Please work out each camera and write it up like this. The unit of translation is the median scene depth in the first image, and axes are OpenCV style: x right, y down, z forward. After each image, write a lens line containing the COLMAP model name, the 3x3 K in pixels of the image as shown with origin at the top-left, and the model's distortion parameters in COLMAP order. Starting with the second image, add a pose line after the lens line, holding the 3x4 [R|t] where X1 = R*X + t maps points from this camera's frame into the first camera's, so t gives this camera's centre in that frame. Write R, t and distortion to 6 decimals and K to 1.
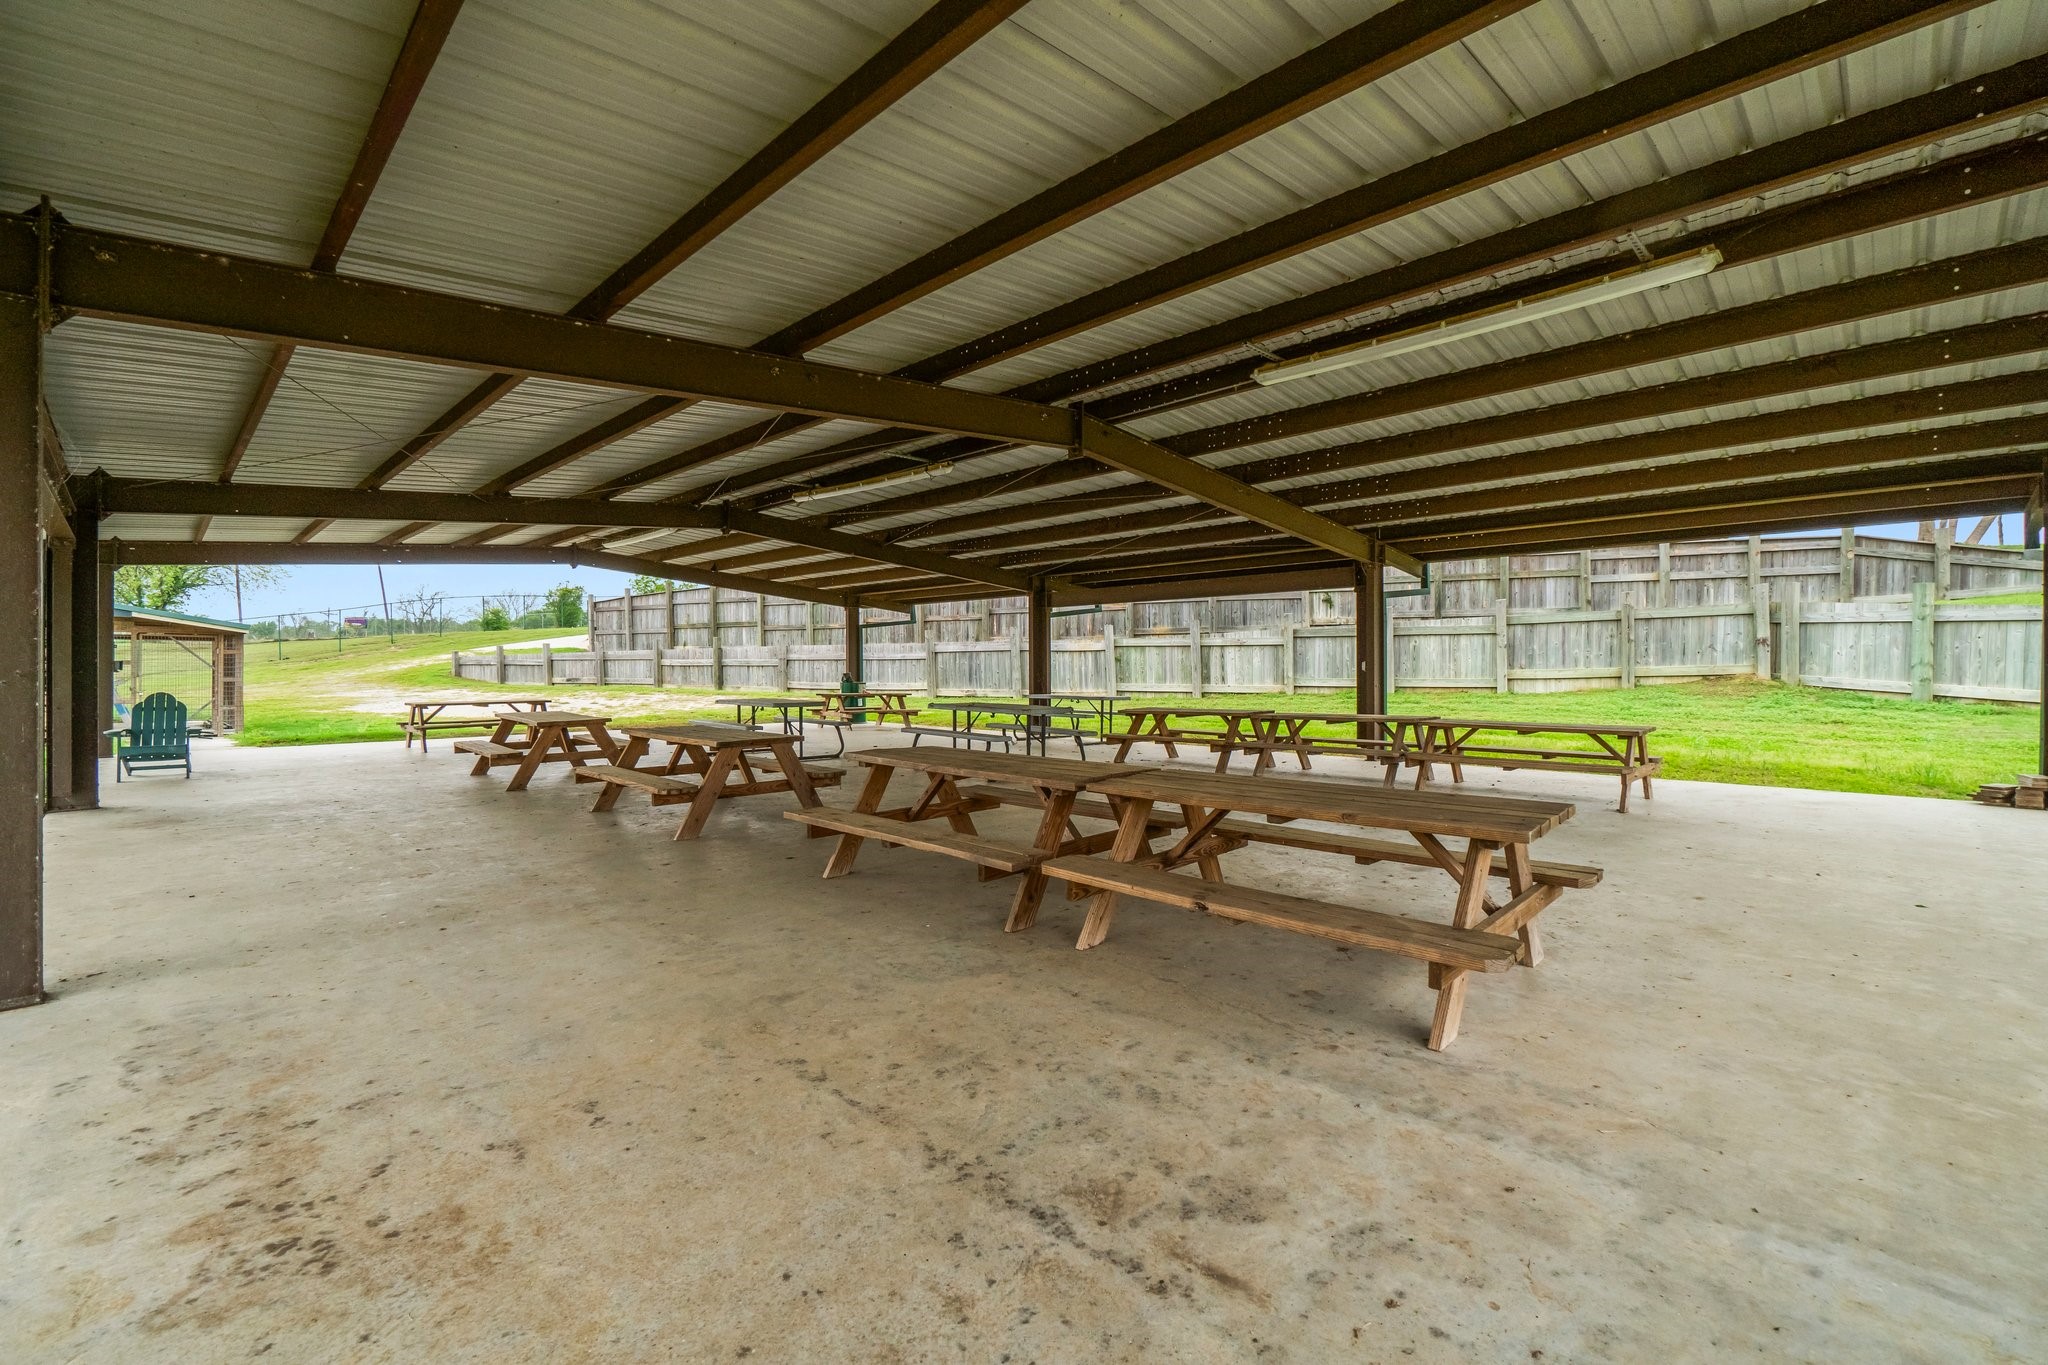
lens RADIAL K [[887.3, 0, 1022.7], [0, 887.3, 674.8], [0, 0, 1]] dist [0.000117, 0.000271]
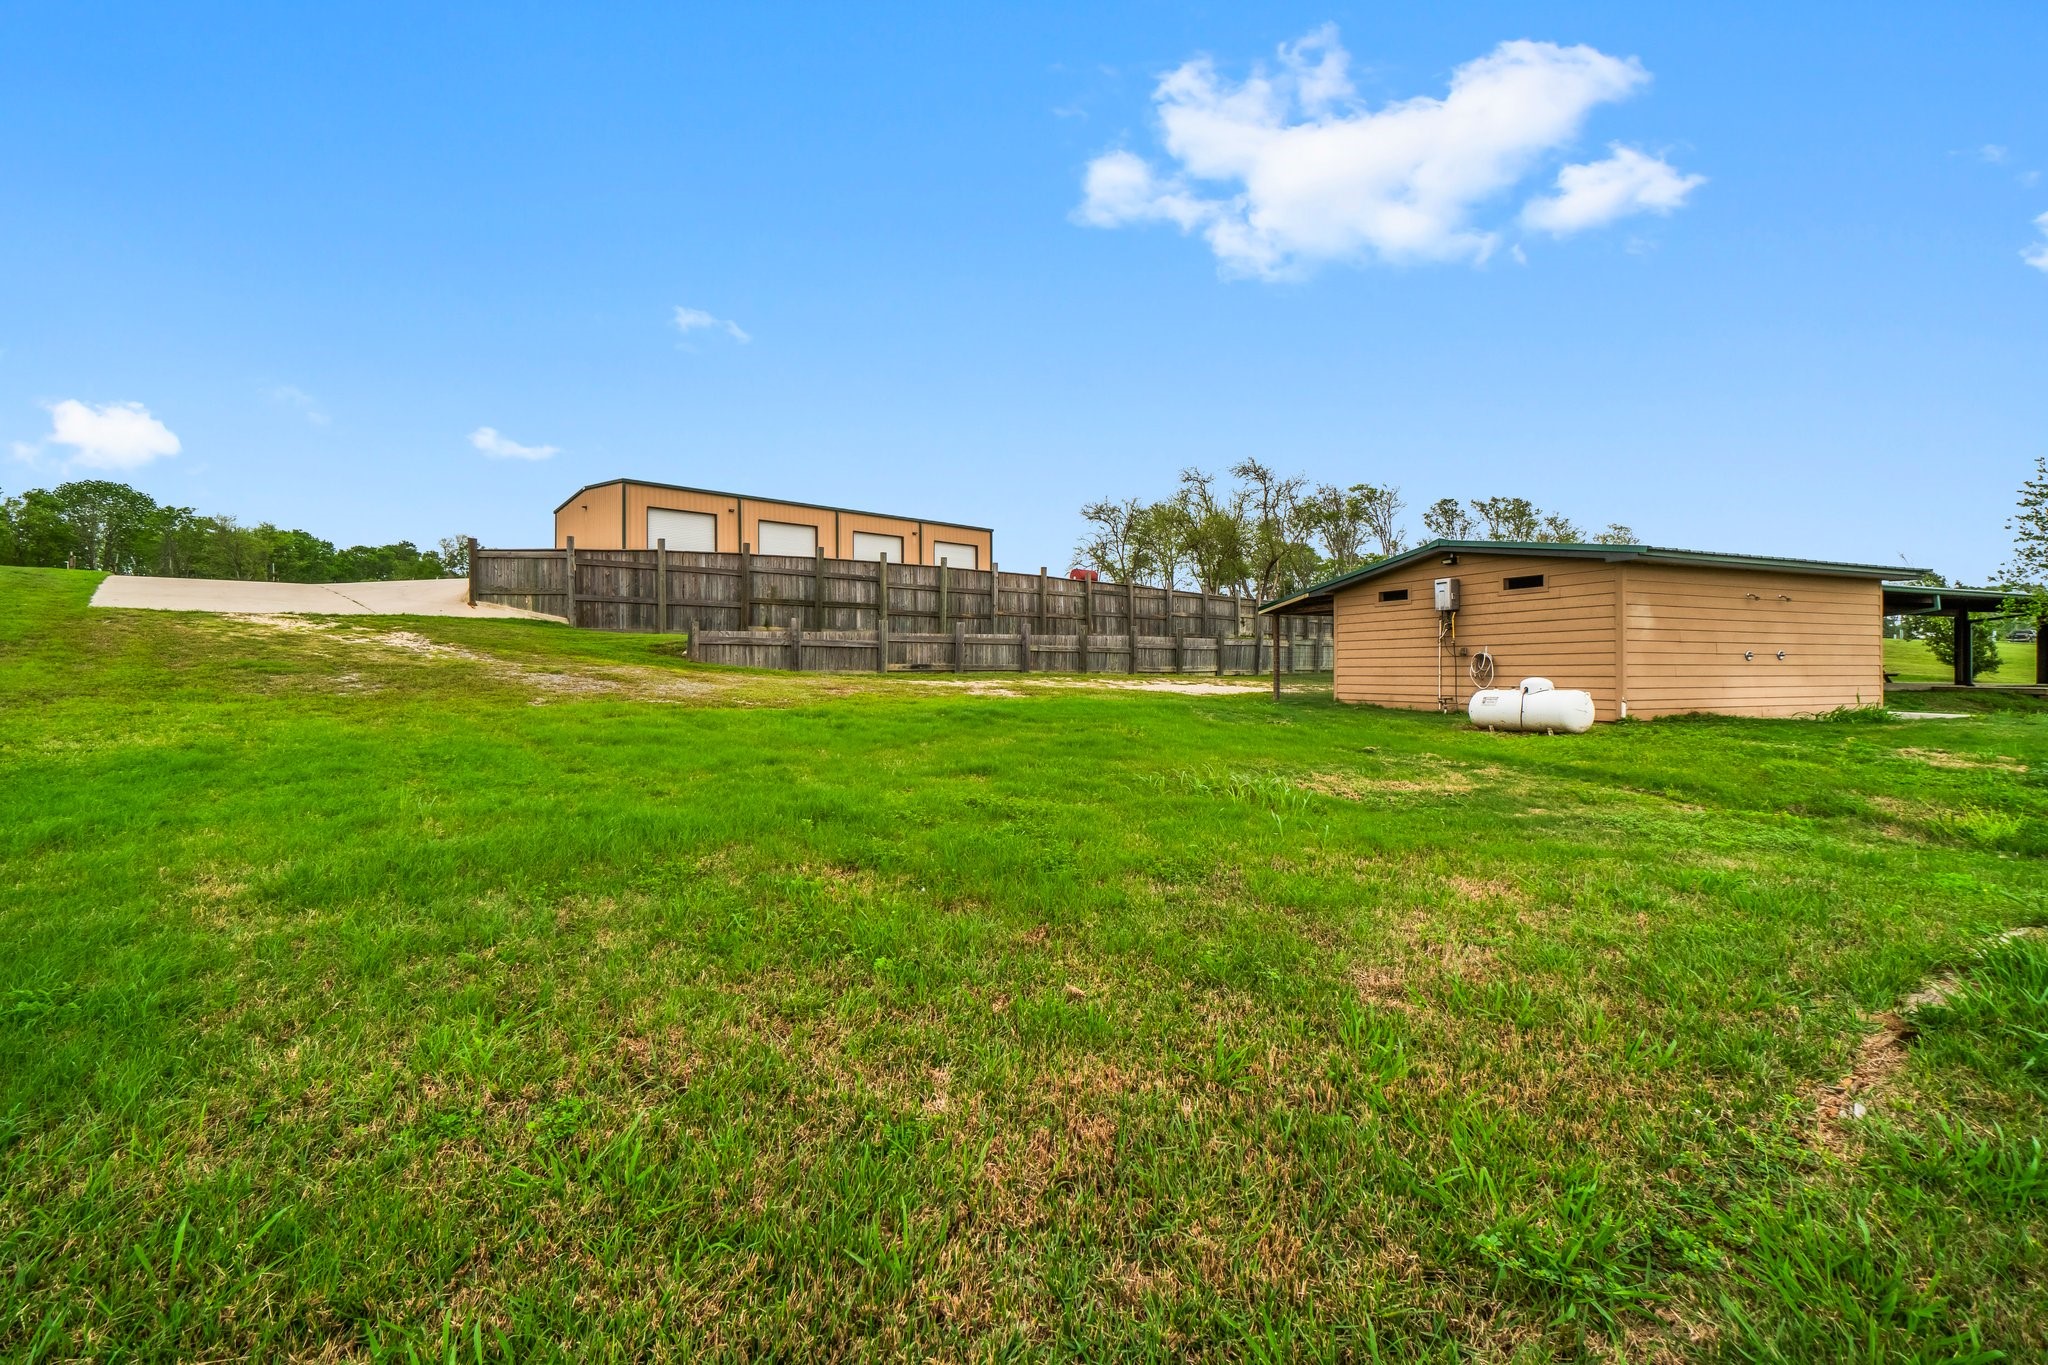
lens RADIAL K [[887.3, 0, 1022.7], [0, 887.3, 674.8], [0, 0, 1]] dist [0.000117, 0.000271]
pose [[0.326112, -0.001804, 0.945329, -1.083522], [0.011628, 0.999930, -0.002104, 0.015553], [-0.945260, 0.011679, 0.326110, 0.548890]]
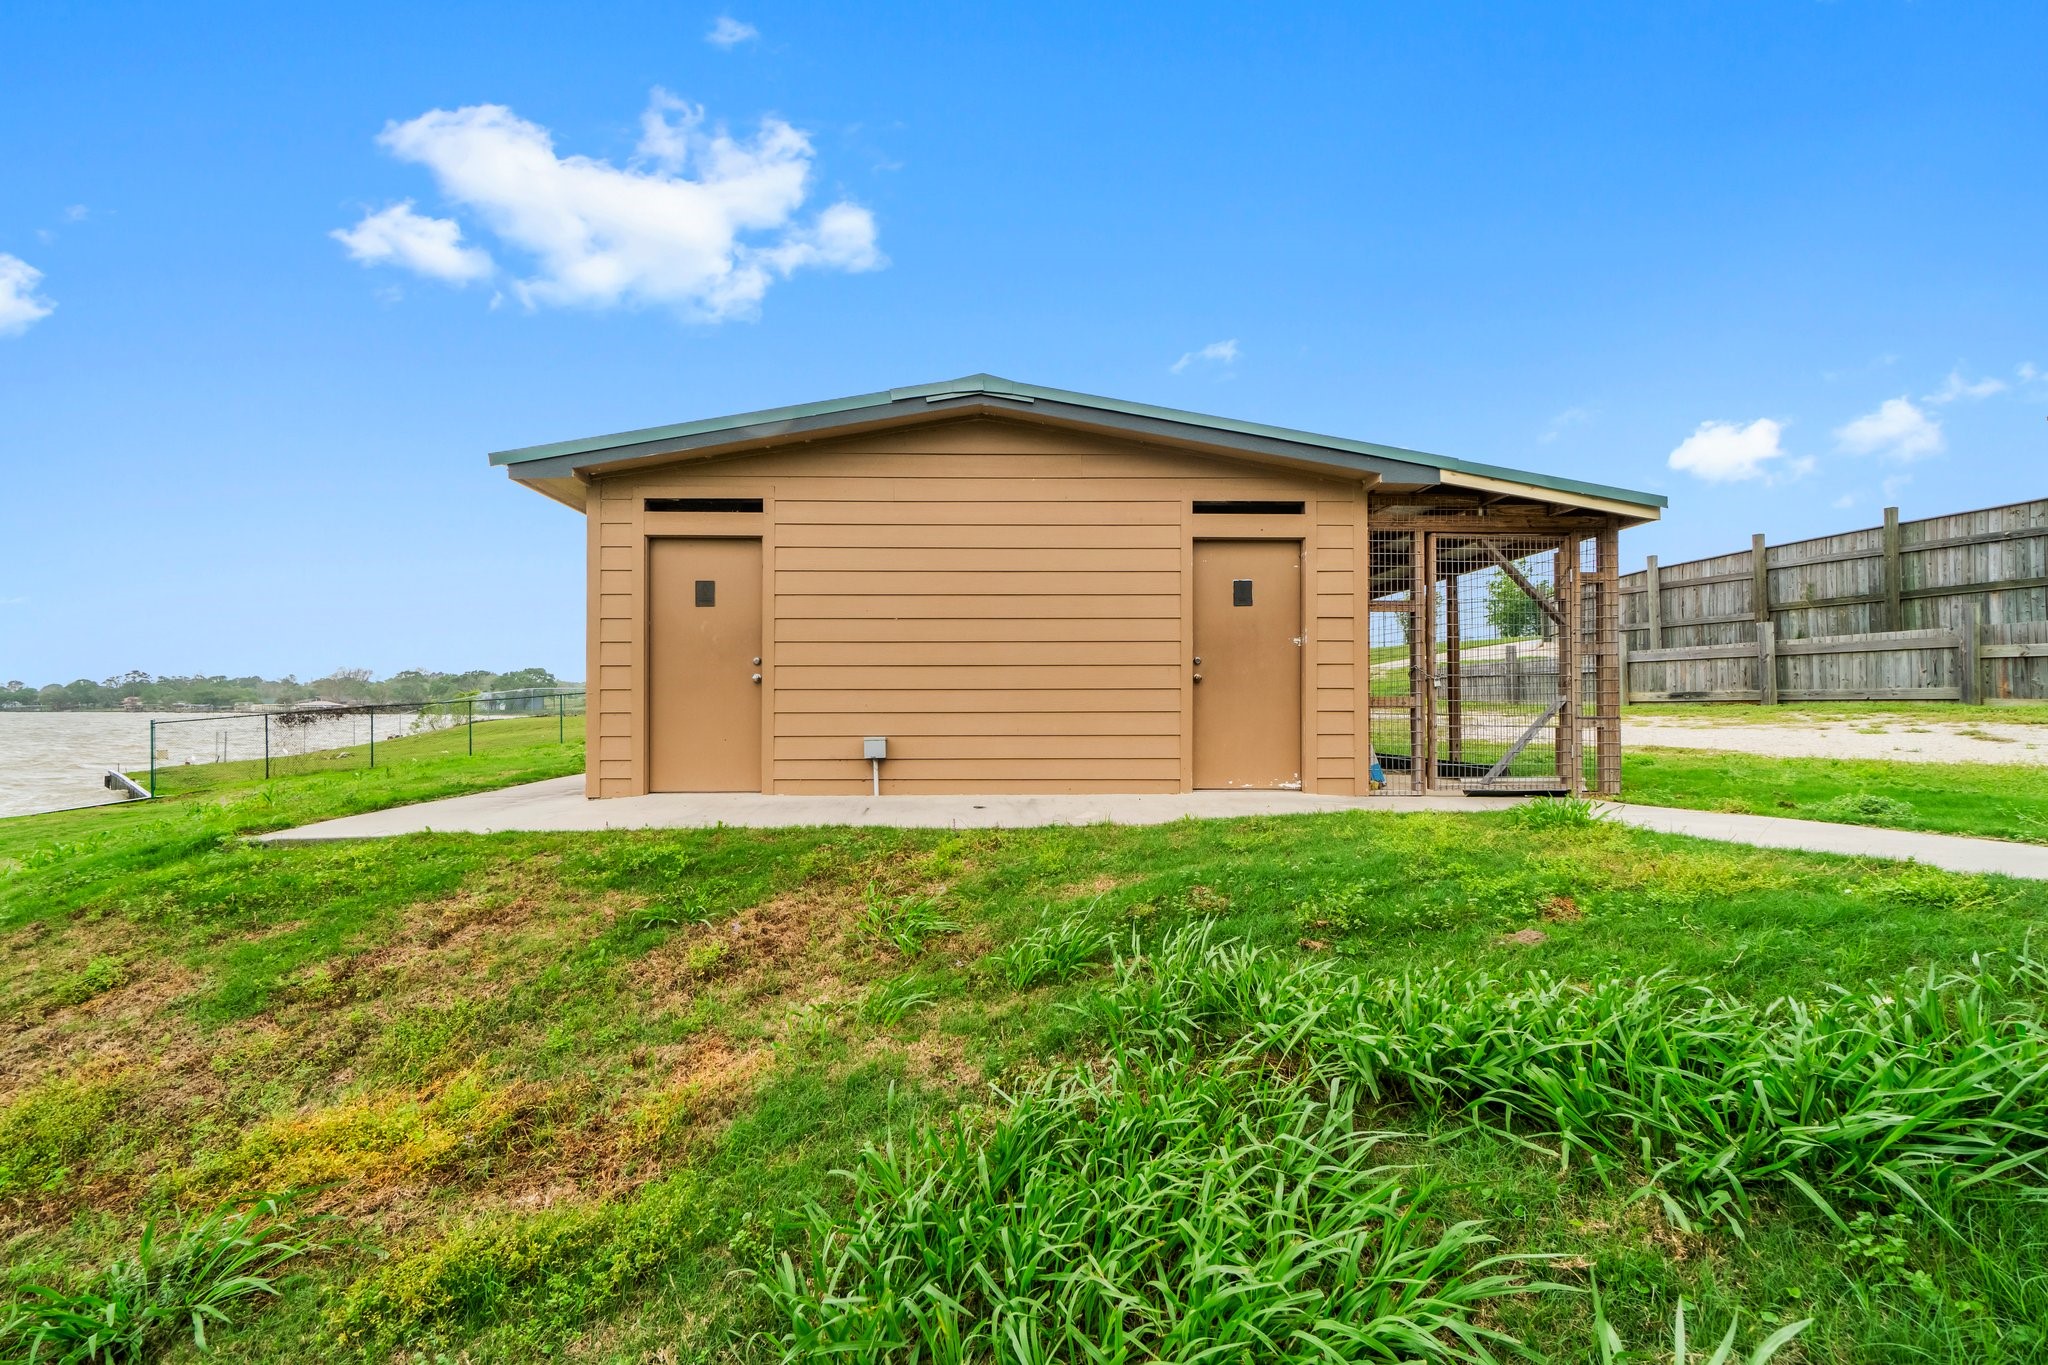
lens RADIAL K [[887.3, 0, 1022.7], [0, 887.3, 674.8], [0, 0, 1]] dist [0.000117, 0.000271]
pose [[0.734104, -0.016146, -0.678845, -0.372974], [-0.011457, 0.999280, -0.036157, 0.016877], [0.678940, 0.034321, 0.733391, 0.257240]]
